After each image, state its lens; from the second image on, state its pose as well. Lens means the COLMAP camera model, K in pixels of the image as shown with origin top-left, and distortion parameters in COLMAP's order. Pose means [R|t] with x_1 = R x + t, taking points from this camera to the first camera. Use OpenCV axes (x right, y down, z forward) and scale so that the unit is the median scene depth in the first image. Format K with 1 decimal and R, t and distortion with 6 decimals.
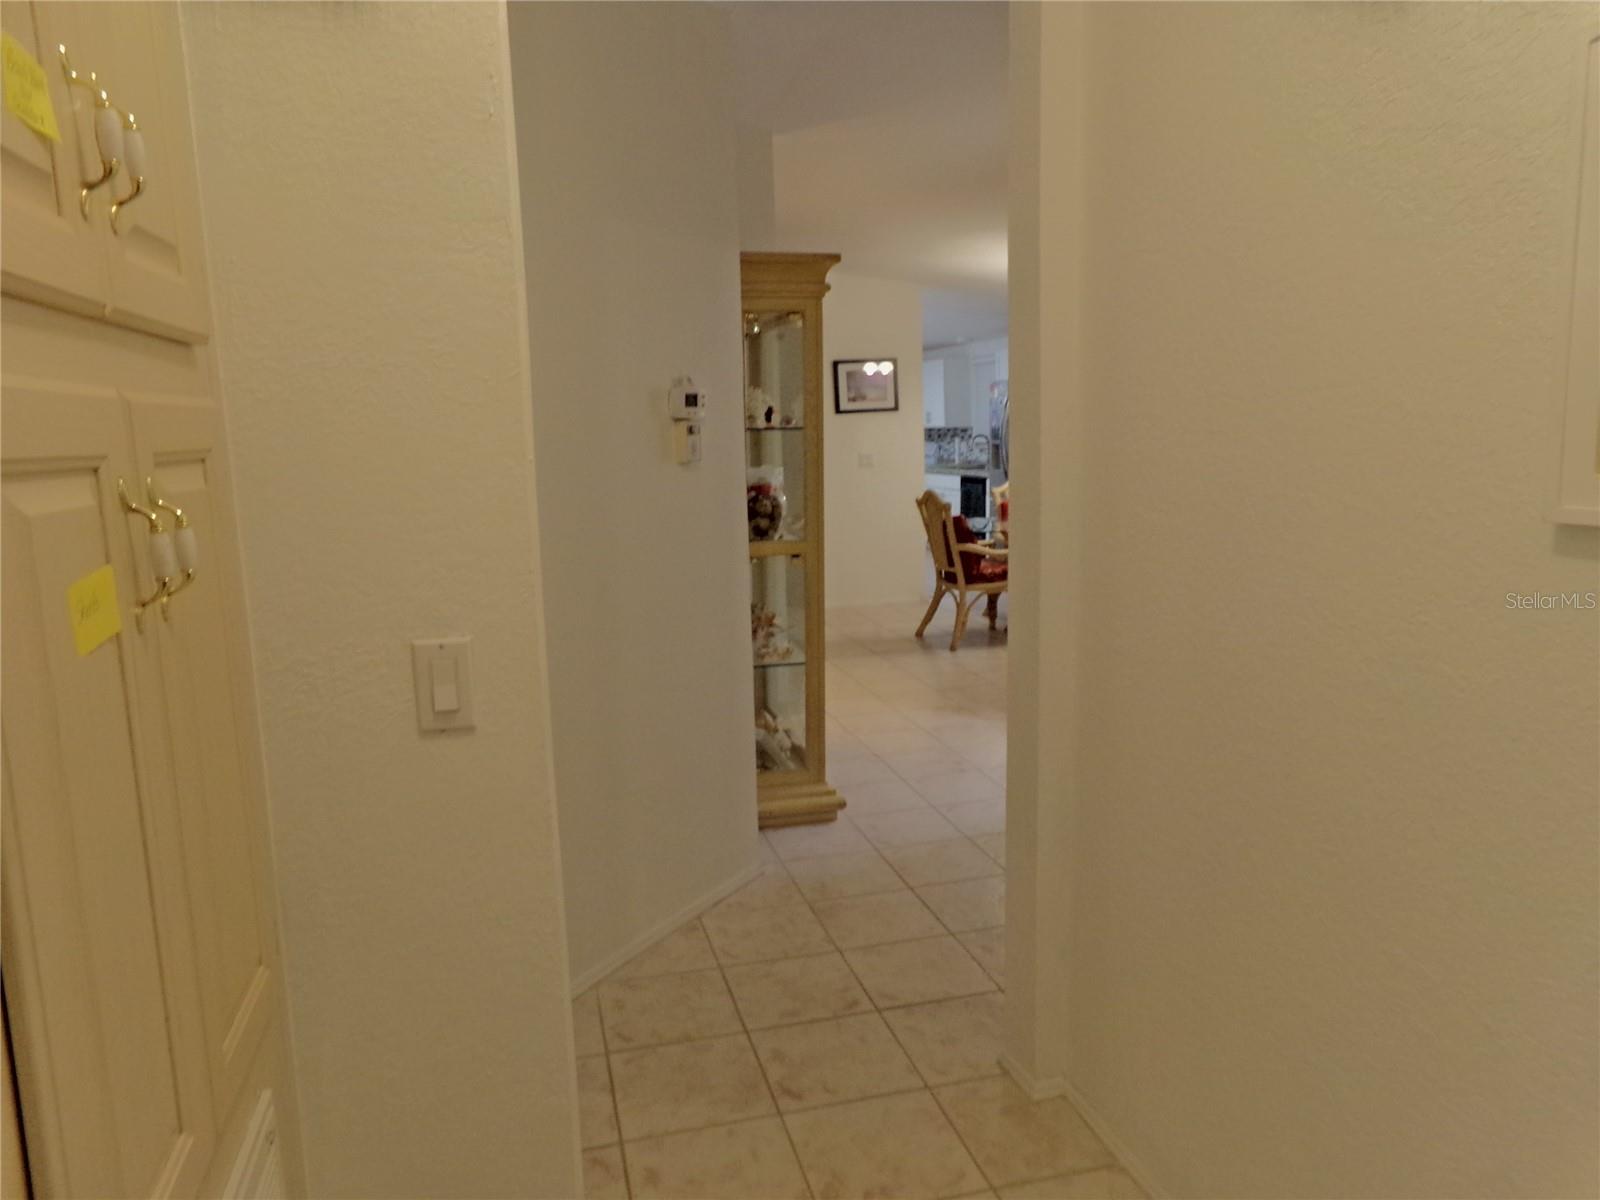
lens RADIAL K [[1114.5, 0, 800.0], [0, 1114.5, 600.0], [0, 0, 1]] dist [-0.069947, 0.141502]
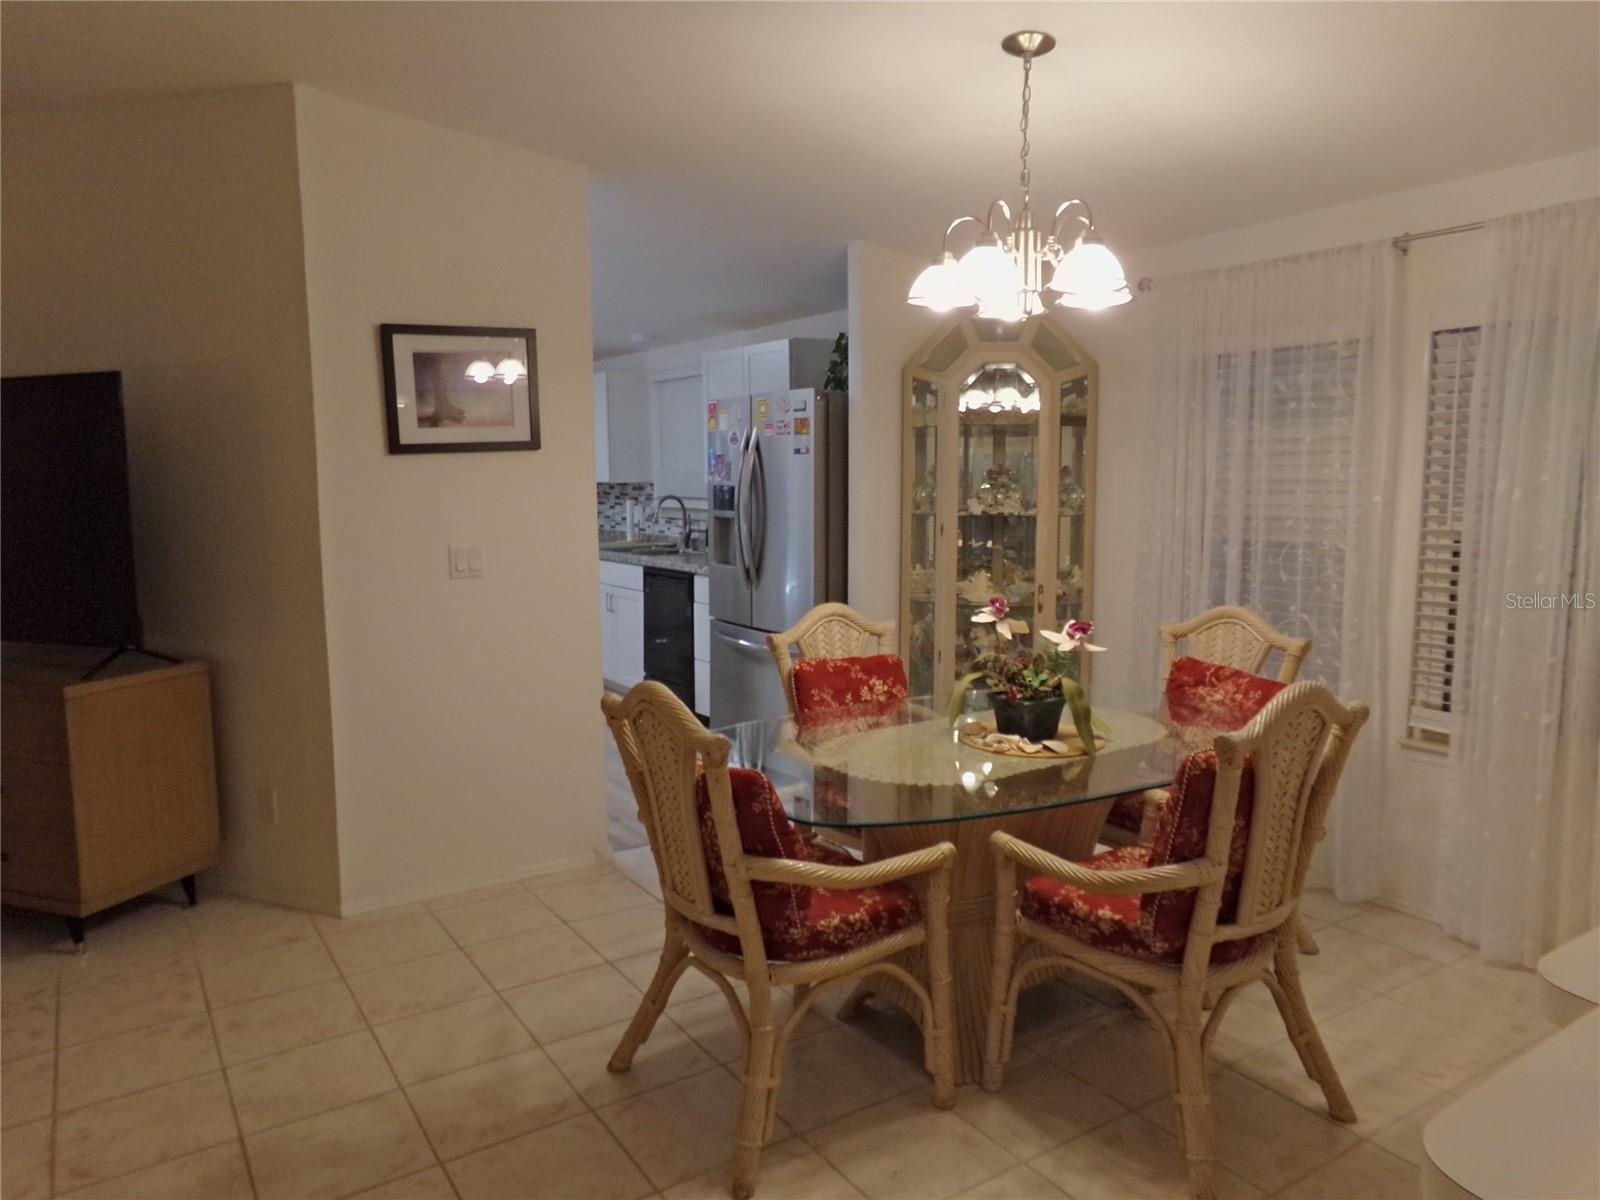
lens RADIAL K [[1114.5, 0, 800.0], [0, 1114.5, 600.0], [0, 0, 1]] dist [-0.069947, 0.141502]
pose [[0.946249, -0.015044, 0.323088, 0.041575], [0.029476, 0.998772, -0.039820, -0.087083], [-0.322092, 0.047203, 0.945531, 0.535569]]
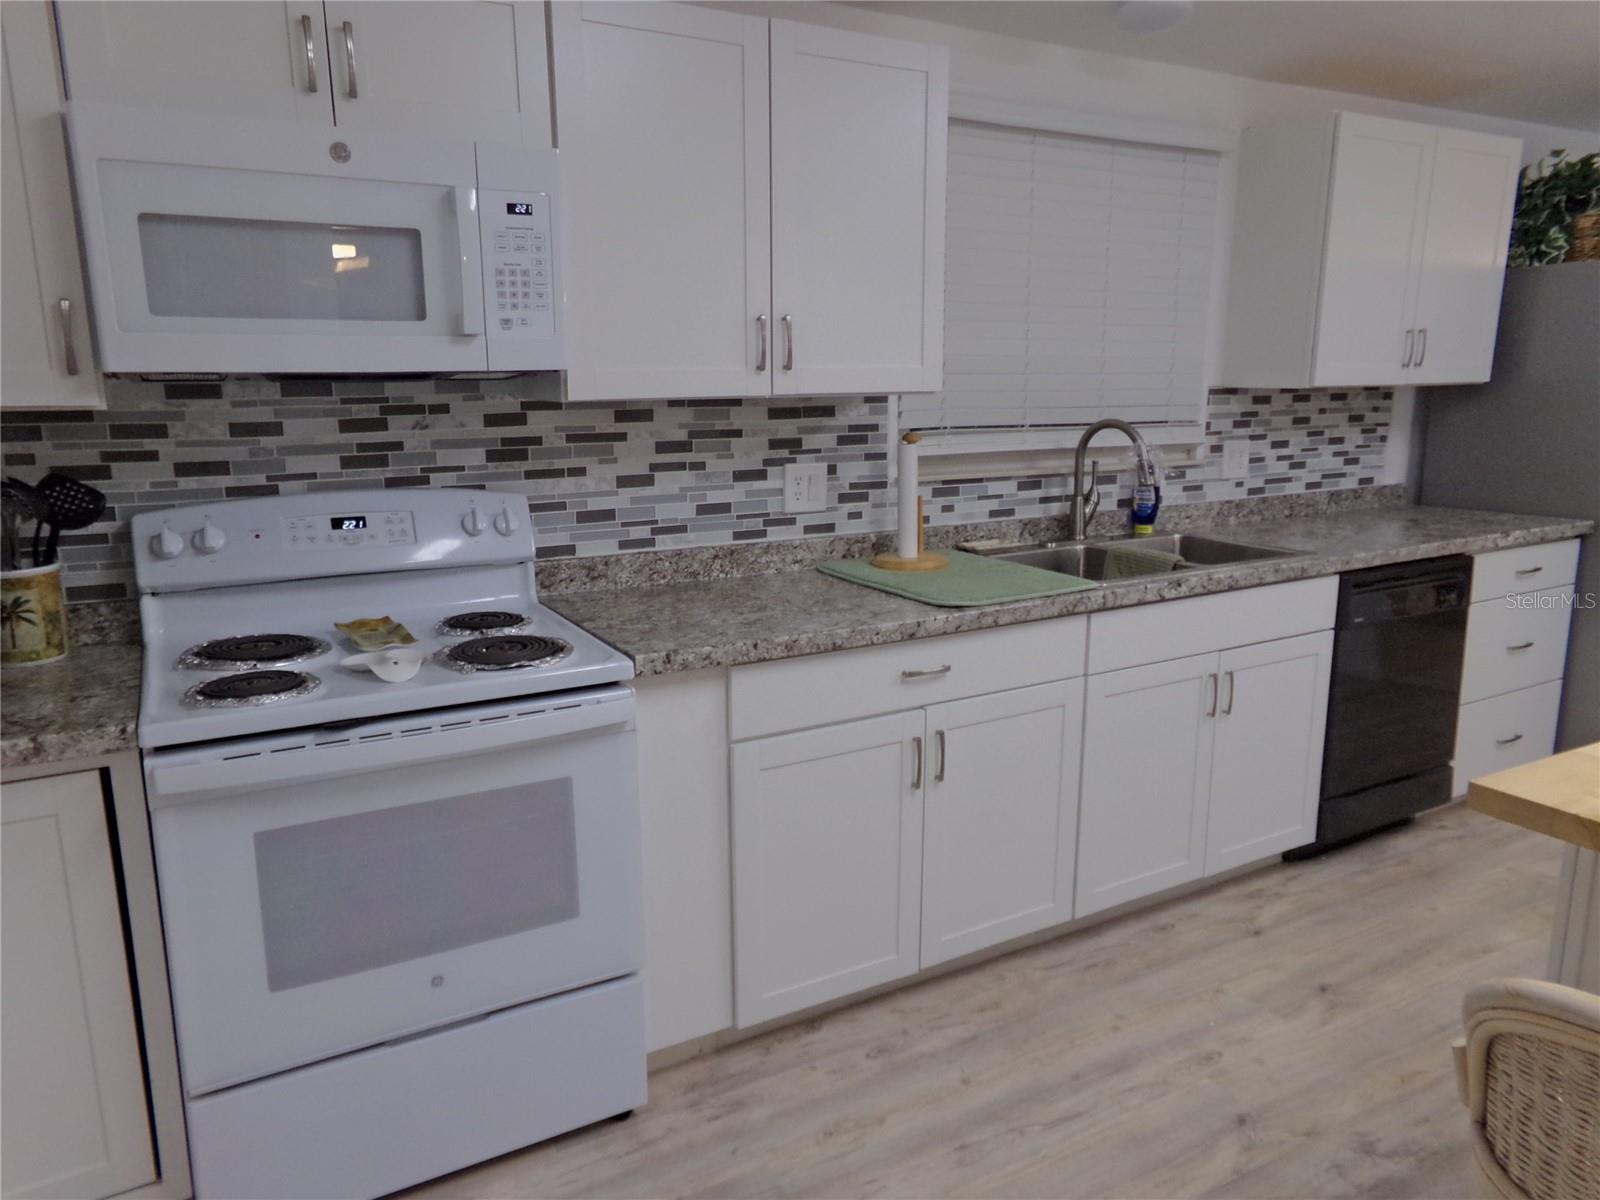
lens RADIAL K [[1114.5, 0, 800.0], [0, 1114.5, 600.0], [0, 0, 1]] dist [-0.069947, 0.141502]
pose [[-0.253278, -0.163208, 0.953527, -0.093521], [0.164823, 0.963974, 0.208776, -0.232282], [-0.953249, 0.210041, -0.217253, 1.510460]]
